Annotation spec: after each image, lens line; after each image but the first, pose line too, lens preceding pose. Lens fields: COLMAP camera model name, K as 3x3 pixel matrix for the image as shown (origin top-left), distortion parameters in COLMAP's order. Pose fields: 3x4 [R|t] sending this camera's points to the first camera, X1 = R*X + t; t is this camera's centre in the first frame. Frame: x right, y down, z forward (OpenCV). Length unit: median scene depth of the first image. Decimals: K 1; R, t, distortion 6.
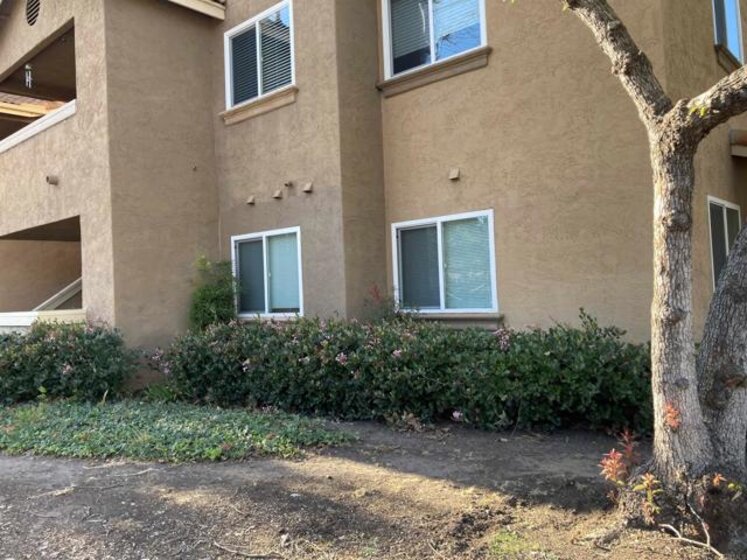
lens RADIAL K [[609.6, 0, 373.5], [0, 609.6, 280.0], [0, 0, 1]] dist [0.038119, -0.003039]
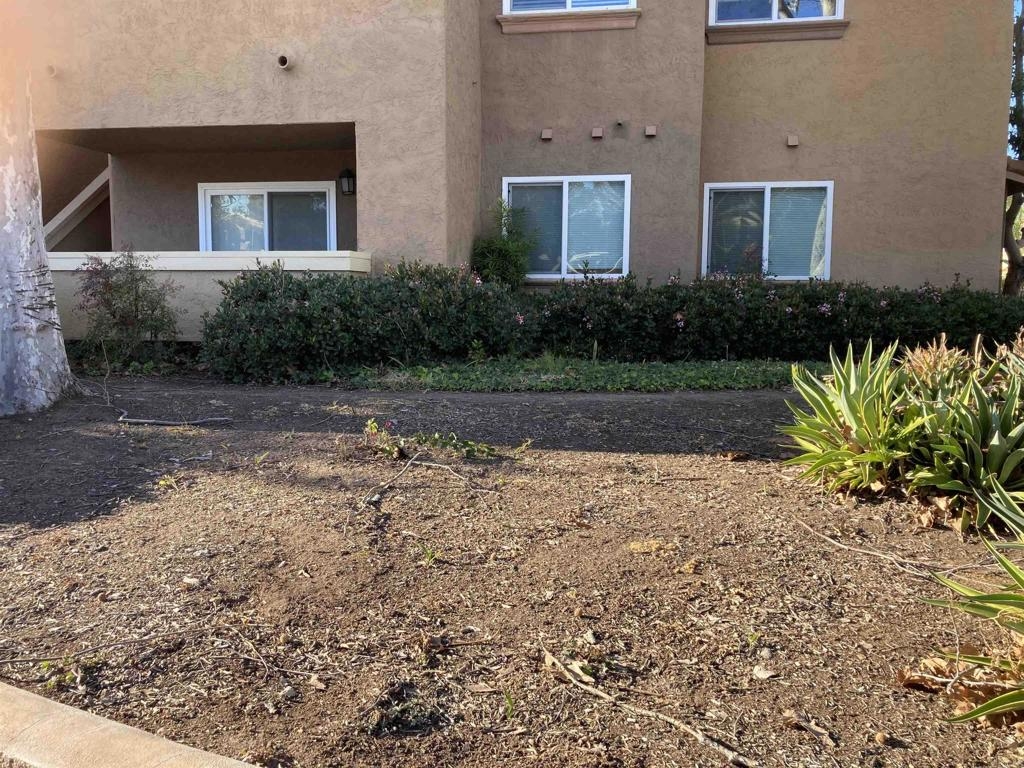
lens RADIAL K [[827.3, 0, 512.0], [0, 827.3, 384.0], [0, 0, 1]] dist [0.004673, 0.008192]
pose [[0.847446, -0.013176, 0.530717, -0.940586], [-0.050924, 0.993065, 0.105969, 0.098545], [-0.528433, -0.116829, 0.840898, 0.046024]]
